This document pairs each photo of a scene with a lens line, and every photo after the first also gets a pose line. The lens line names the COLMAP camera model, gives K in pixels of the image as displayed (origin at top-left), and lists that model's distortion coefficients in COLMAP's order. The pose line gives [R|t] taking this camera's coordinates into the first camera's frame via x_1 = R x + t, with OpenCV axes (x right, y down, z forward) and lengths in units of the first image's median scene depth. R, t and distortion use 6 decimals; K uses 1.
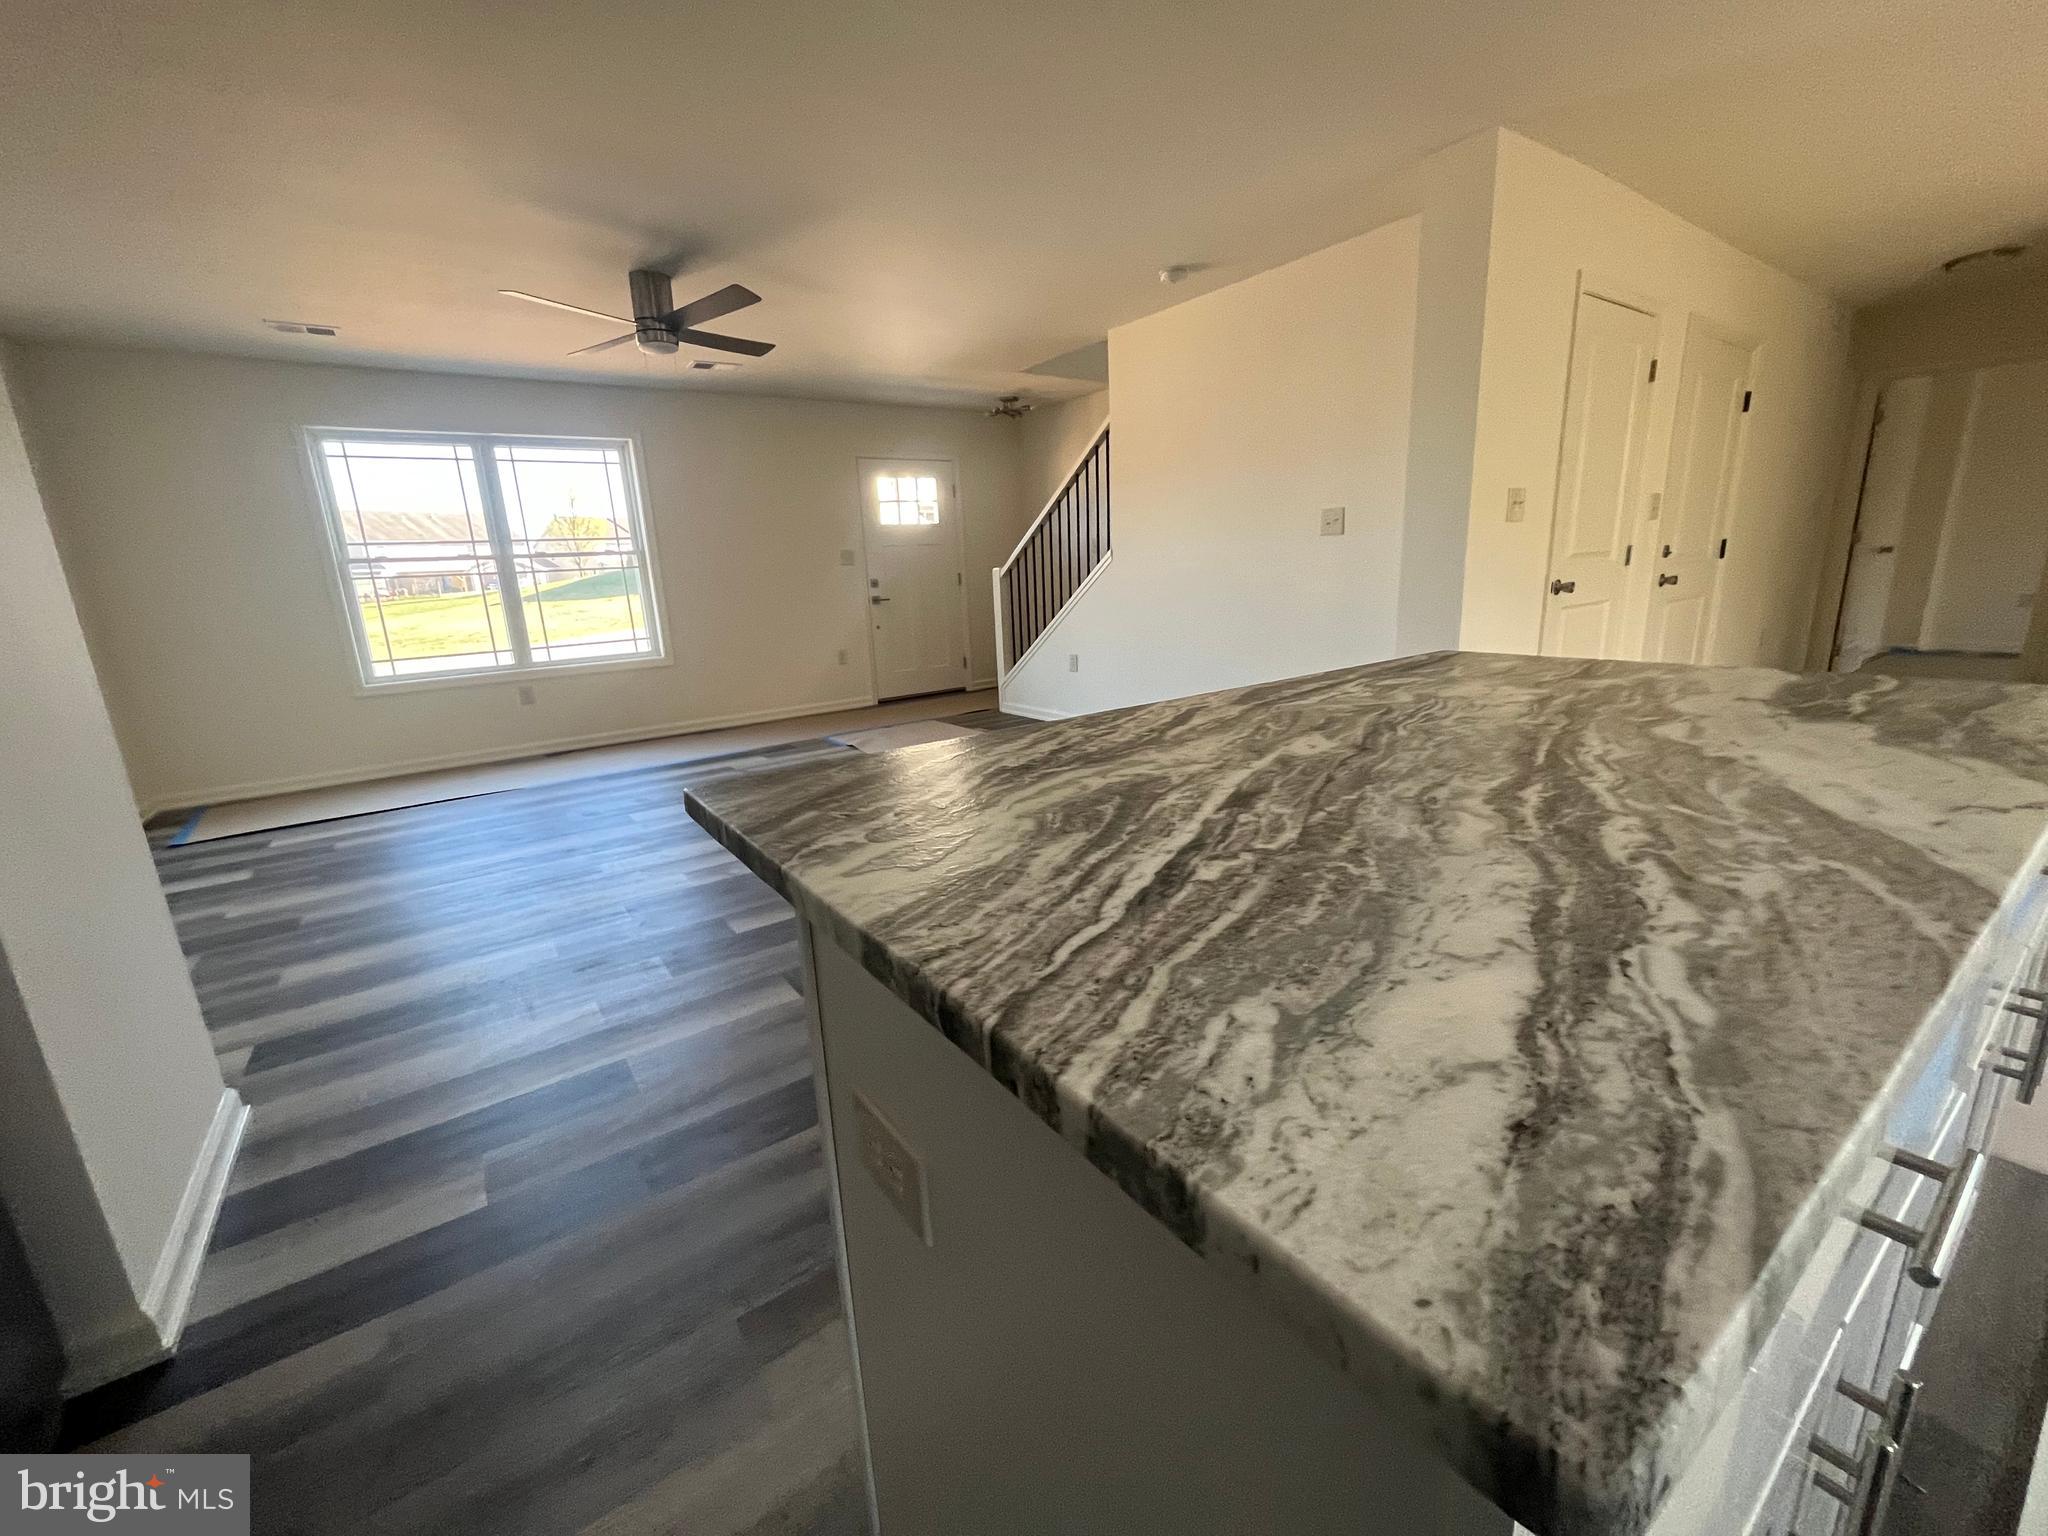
lens RADIAL K [[822.8, 0, 1016.9], [0, 822.8, 770.1], [0, 0, 1]] dist [-0.003973, -0.000533]
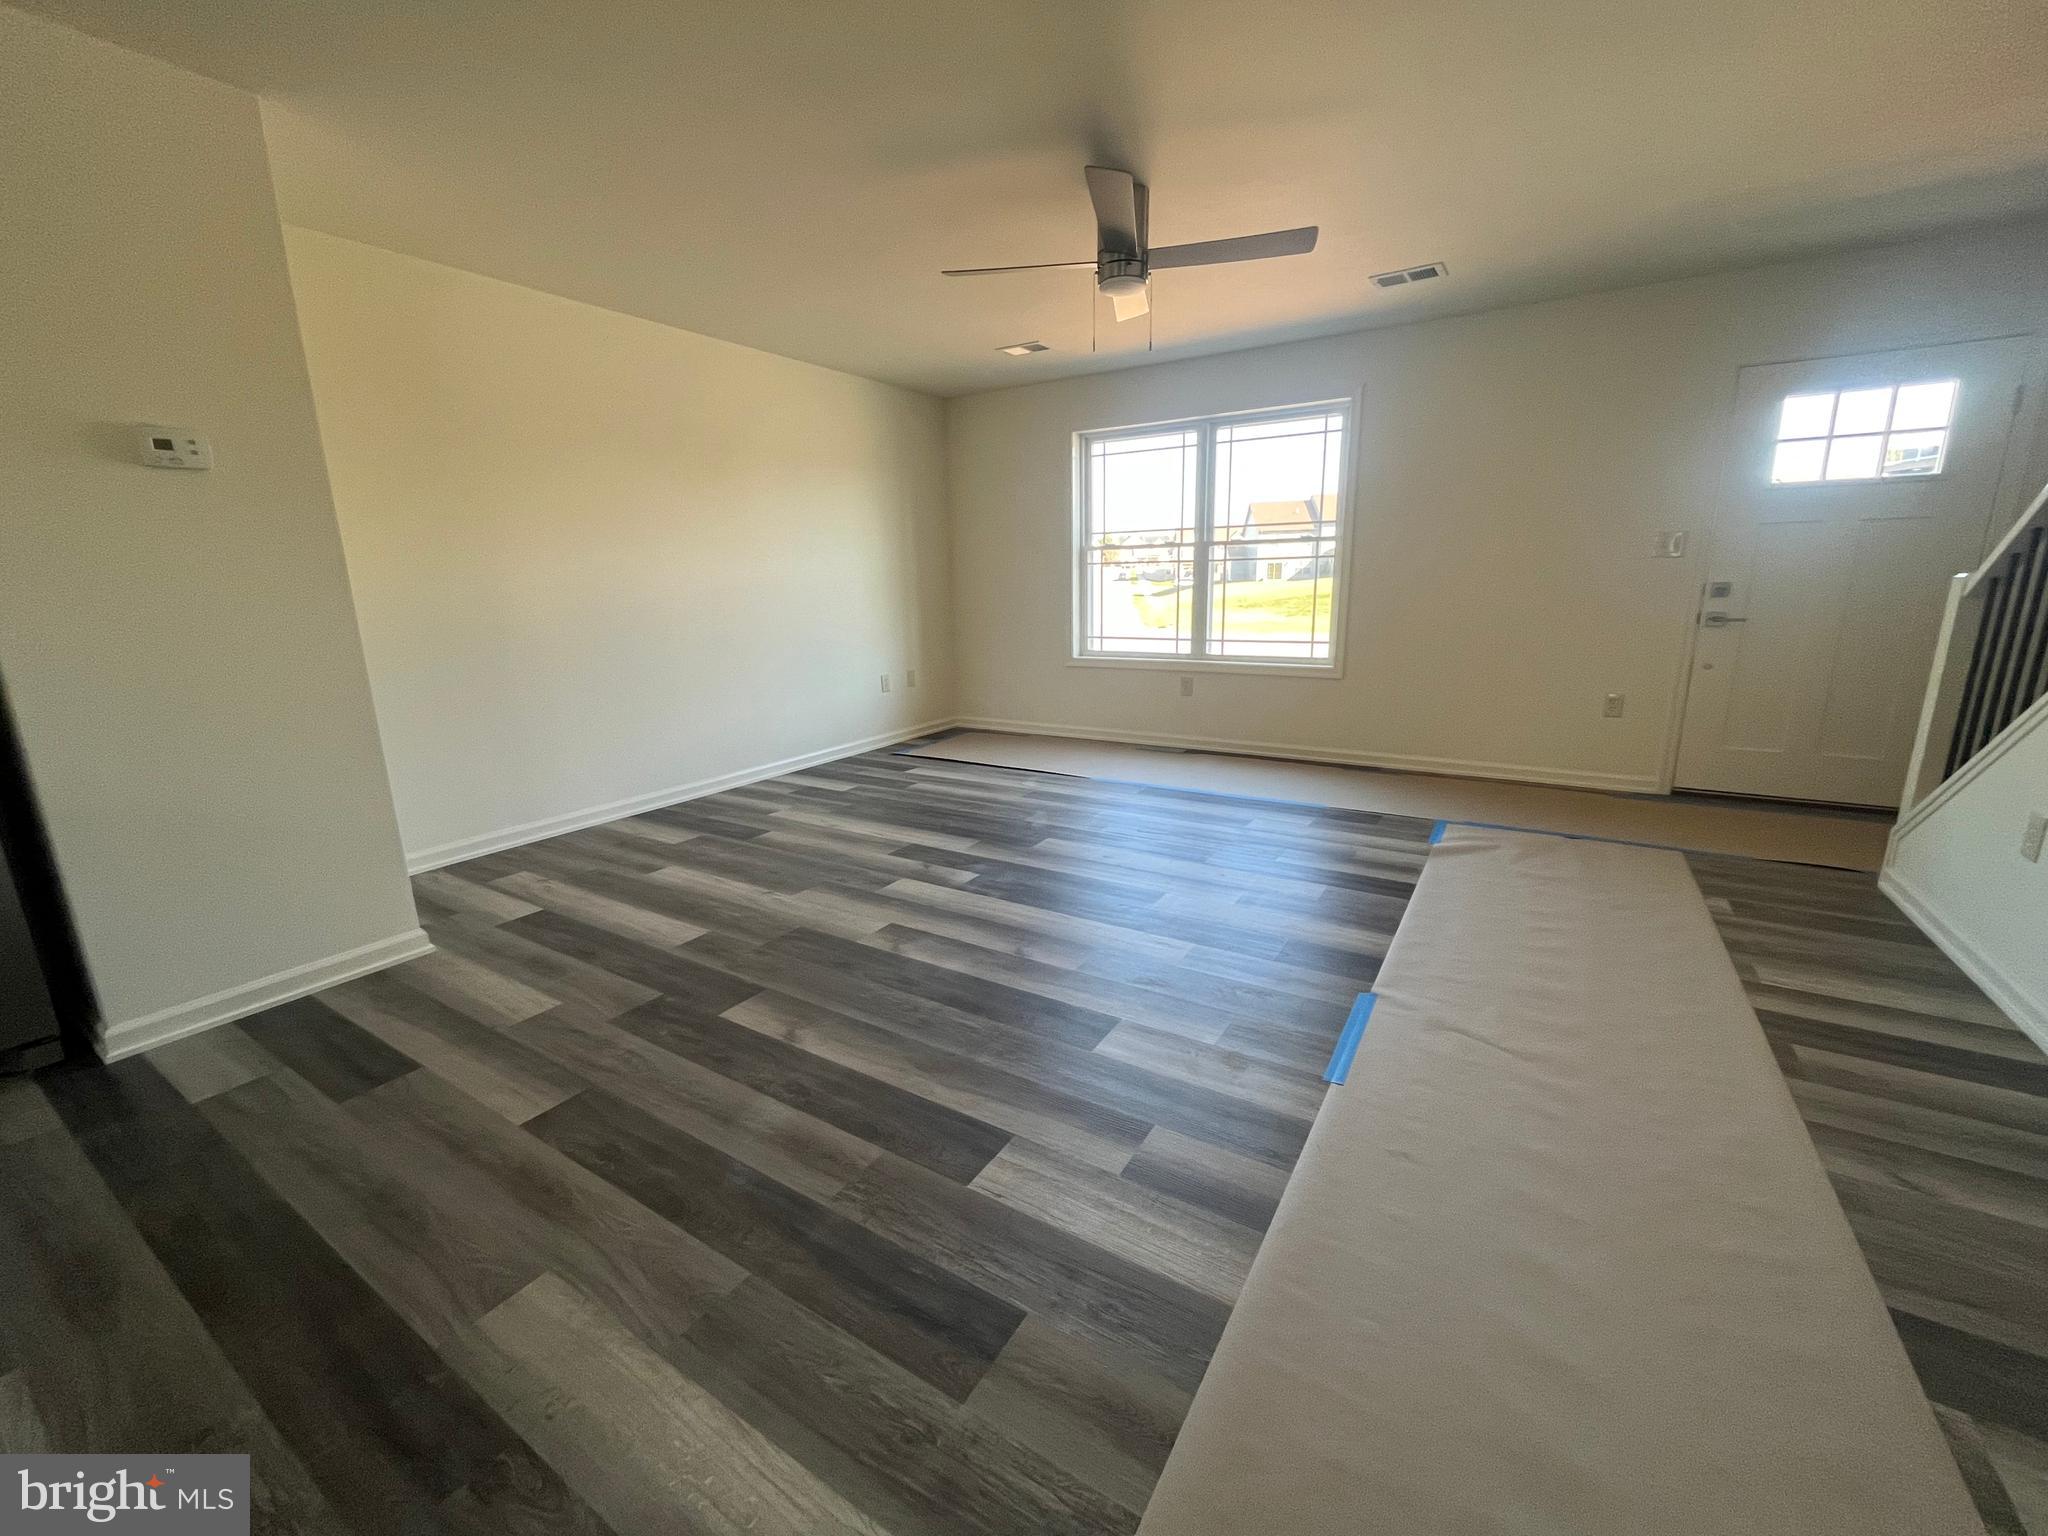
lens RADIAL K [[822.8, 0, 1021.7], [0, 822.8, 775.3], [0, 0, 1]] dist [-0.003973, -0.000533]
pose [[0.385107, 0.255736, -0.886731, 0.239178], [-0.220883, 0.958454, 0.180492, -0.131622], [0.896049, 0.126355, 0.425595, 0.447706]]
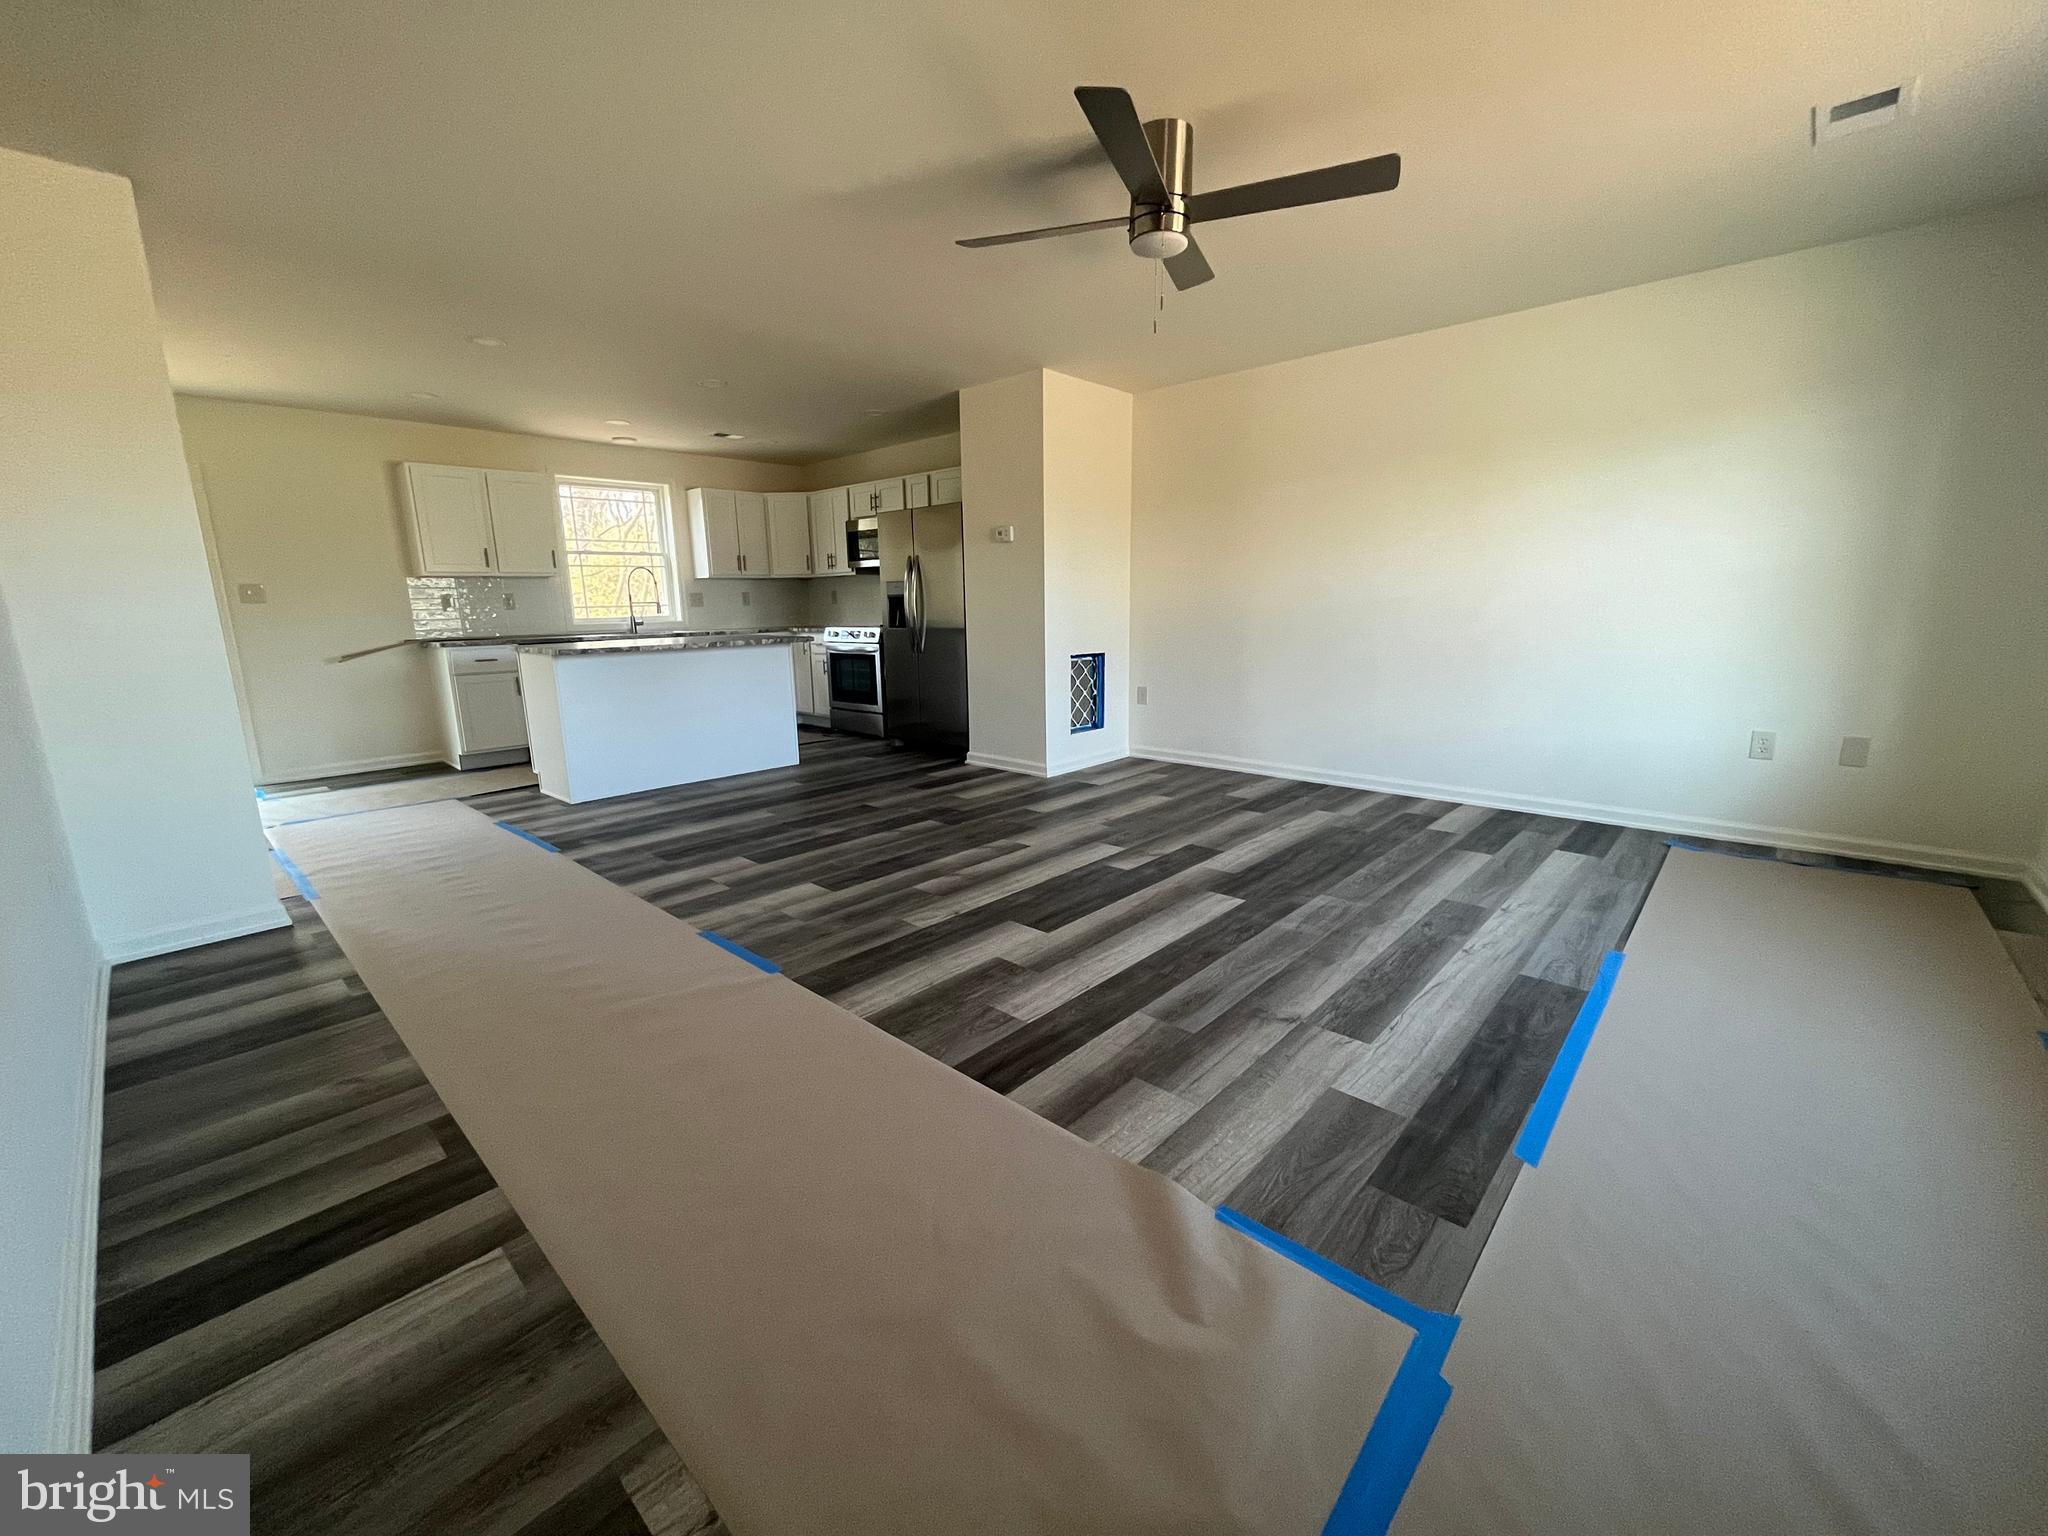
lens RADIAL K [[822.8, 0, 1011.8], [0, 822.8, 774.7], [0, 0, 1]] dist [-0.003973, -0.000533]
pose [[-0.977207, 0.105233, -0.184371, -0.102178], [0.012573, 0.895655, 0.444571, -0.298943], [0.211916, 0.432120, -0.876564, 1.210748]]
